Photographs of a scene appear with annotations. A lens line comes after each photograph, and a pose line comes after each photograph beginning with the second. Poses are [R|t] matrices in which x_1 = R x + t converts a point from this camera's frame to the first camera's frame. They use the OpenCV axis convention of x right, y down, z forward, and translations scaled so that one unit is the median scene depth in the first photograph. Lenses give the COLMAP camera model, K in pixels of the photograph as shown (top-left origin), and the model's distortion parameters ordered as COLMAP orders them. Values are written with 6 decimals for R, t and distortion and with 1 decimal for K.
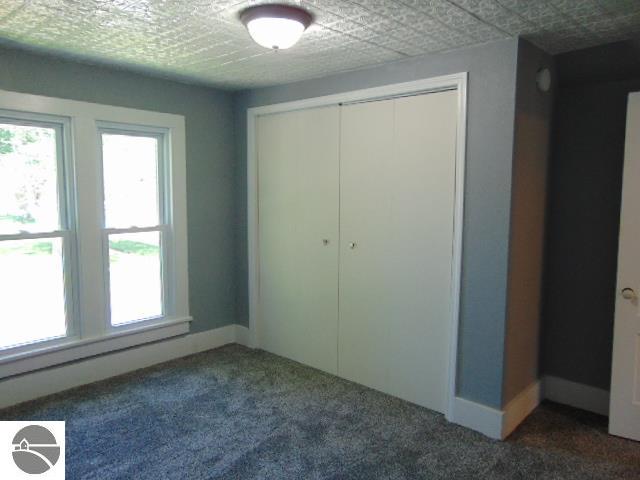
lens RADIAL K [[493.1, 0, 320.0], [0, 493.1, 240.0], [0, 0, 1]] dist [0.006115, 0.005777]
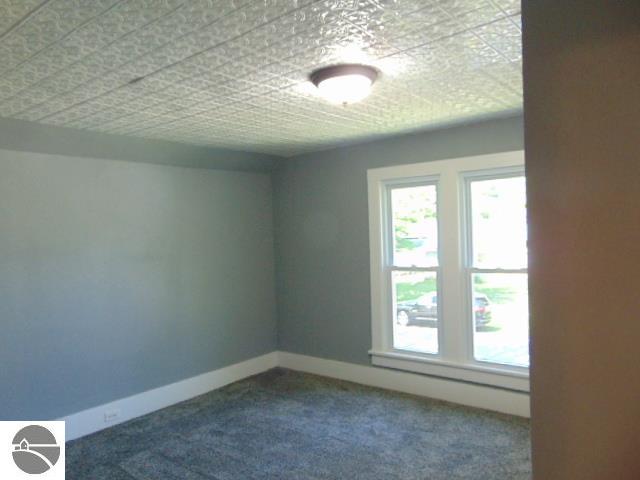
lens RADIAL K [[481.4, 0, 320.0], [0, 481.4, 240.0], [0, 0, 1]] dist [0.002122, 0.008434]
pose [[0.065654, 0.012012, -0.997770, 0.611271], [-0.062813, 0.997994, 0.007881, -0.071350], [0.995863, 0.062156, 0.066277, 0.597677]]
